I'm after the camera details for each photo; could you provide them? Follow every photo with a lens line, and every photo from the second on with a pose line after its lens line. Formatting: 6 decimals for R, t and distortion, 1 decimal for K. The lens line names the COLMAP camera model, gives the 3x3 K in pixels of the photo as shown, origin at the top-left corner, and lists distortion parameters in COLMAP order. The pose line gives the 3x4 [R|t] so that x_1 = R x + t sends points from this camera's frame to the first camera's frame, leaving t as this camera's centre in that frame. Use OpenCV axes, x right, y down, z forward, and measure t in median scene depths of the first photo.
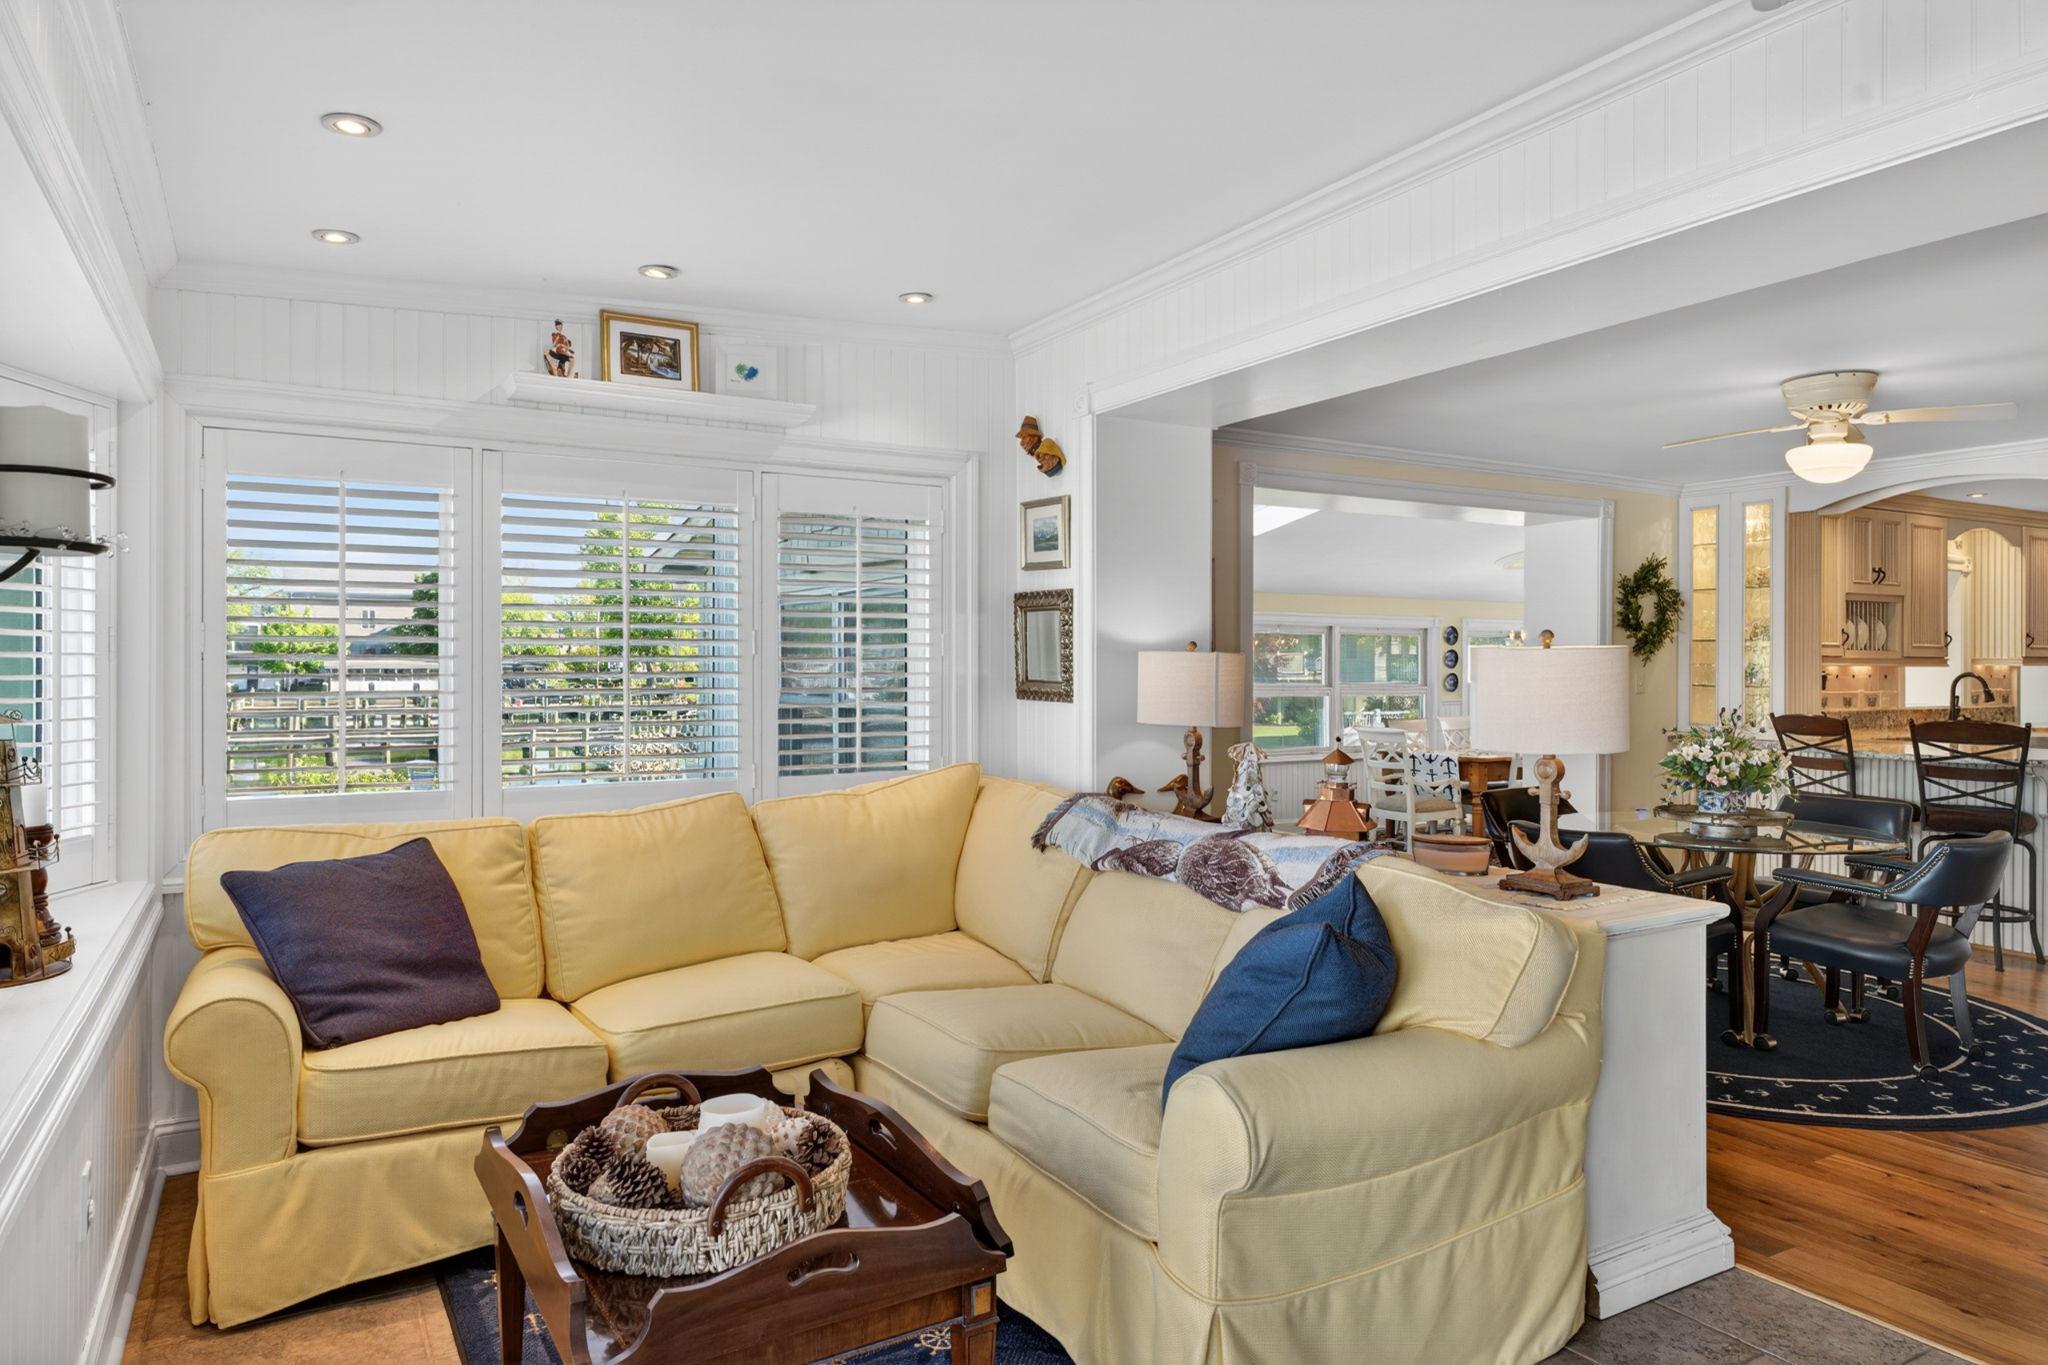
lens RADIAL K [[1253.8, 0, 1024.0], [0, 1253.8, 682.5], [0, 0, 1]] dist [-0.002042, 0.003260]
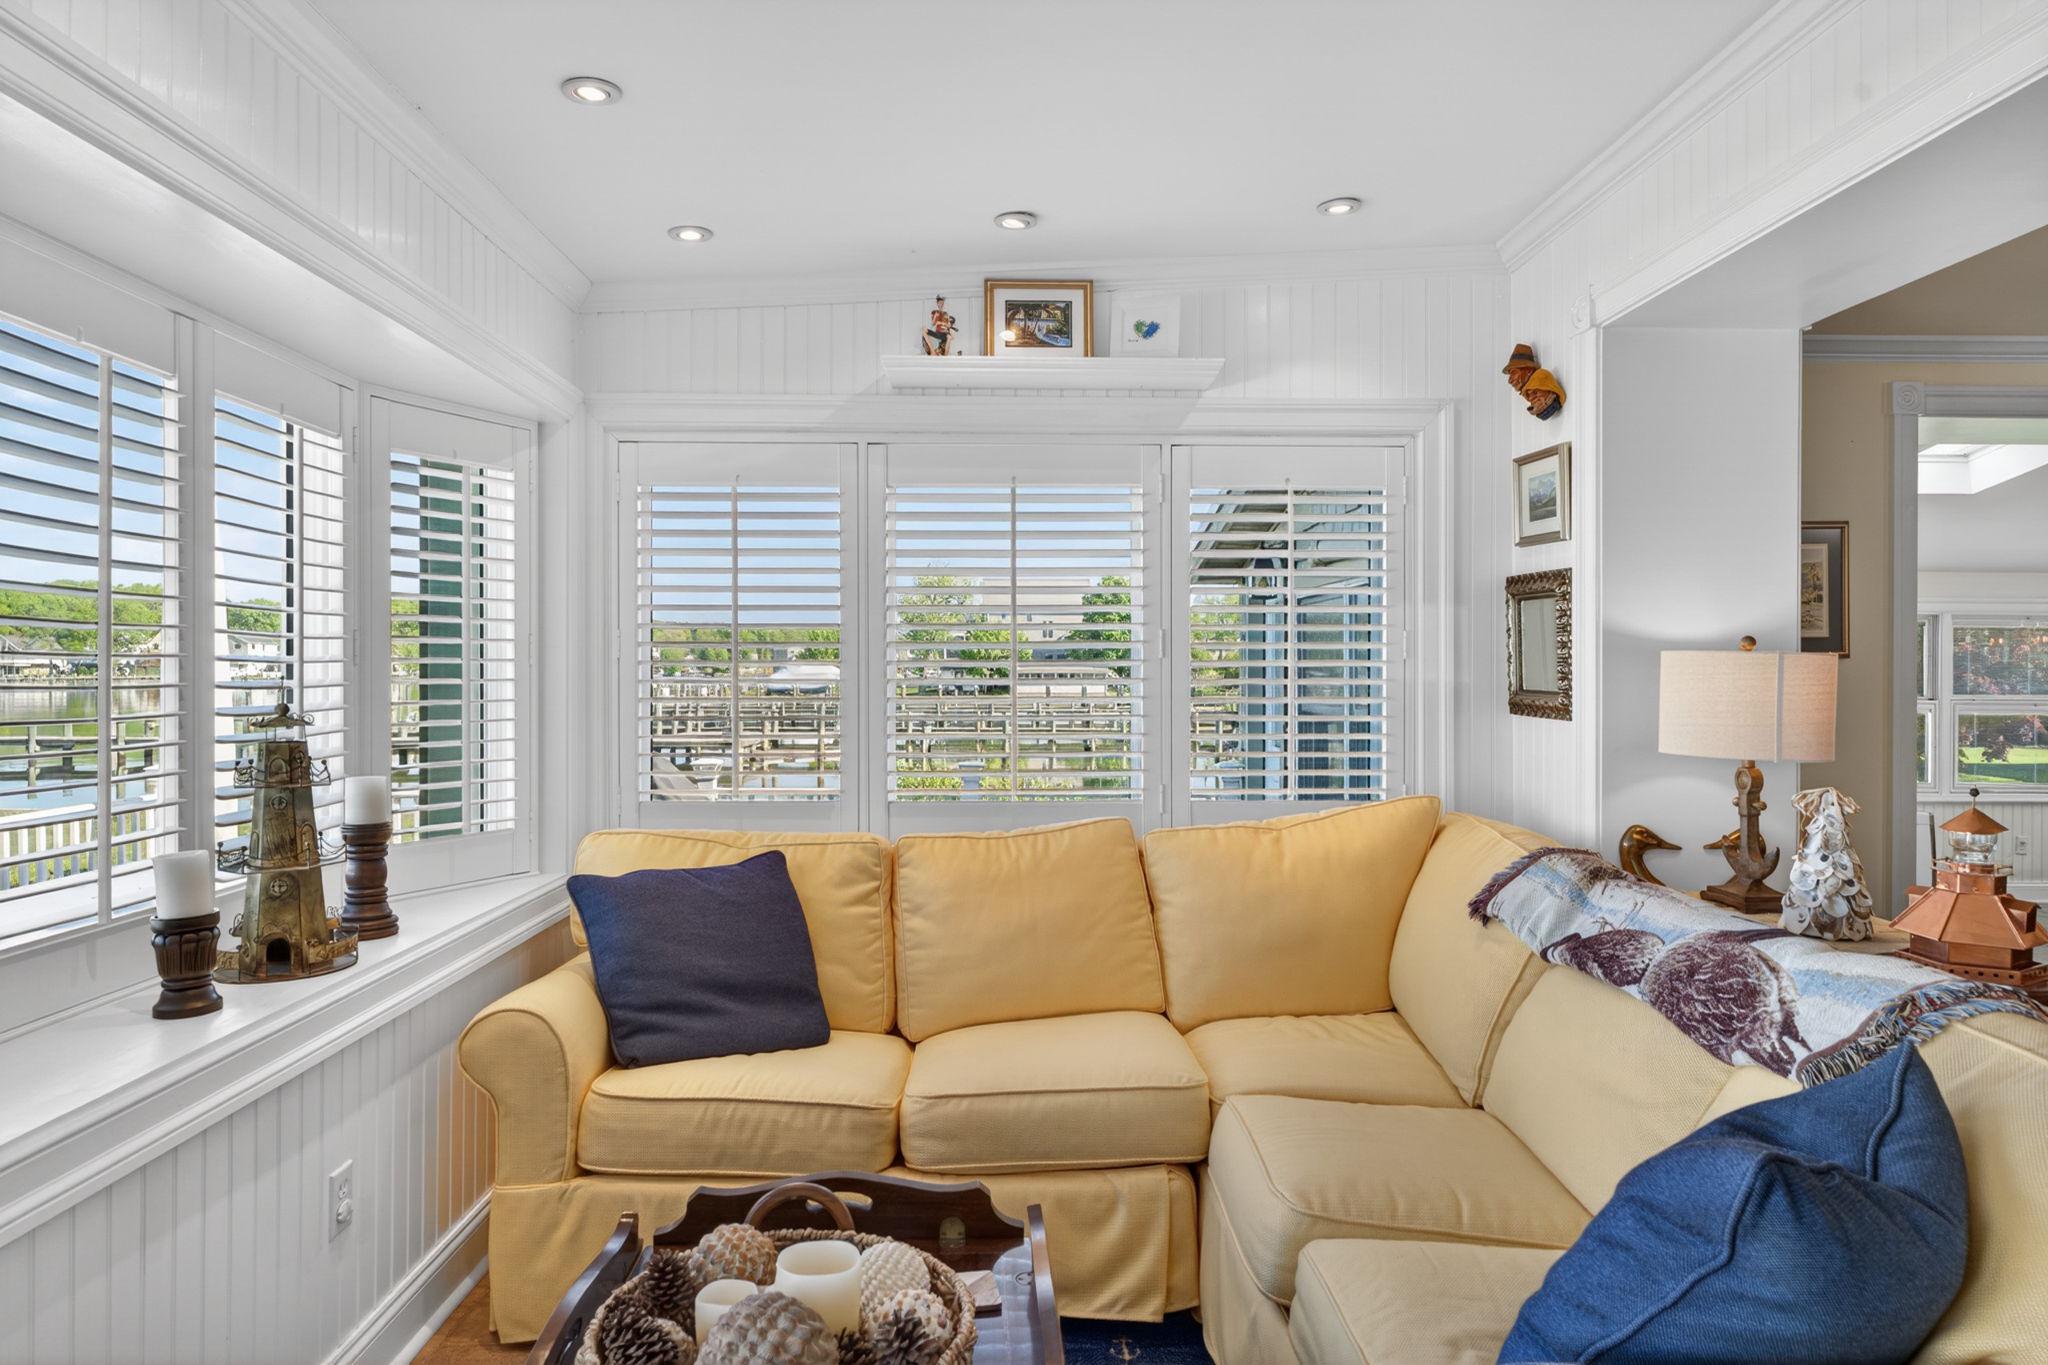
lens RADIAL K [[1253.8, 0, 1024.0], [0, 1253.8, 682.5], [0, 0, 1]] dist [-0.002042, 0.003260]
pose [[0.875933, 0.005049, -0.482407, 0.133793], [-0.006843, 0.999975, -0.001960, -0.003573], [0.482385, 0.005018, 0.875945, 0.230785]]
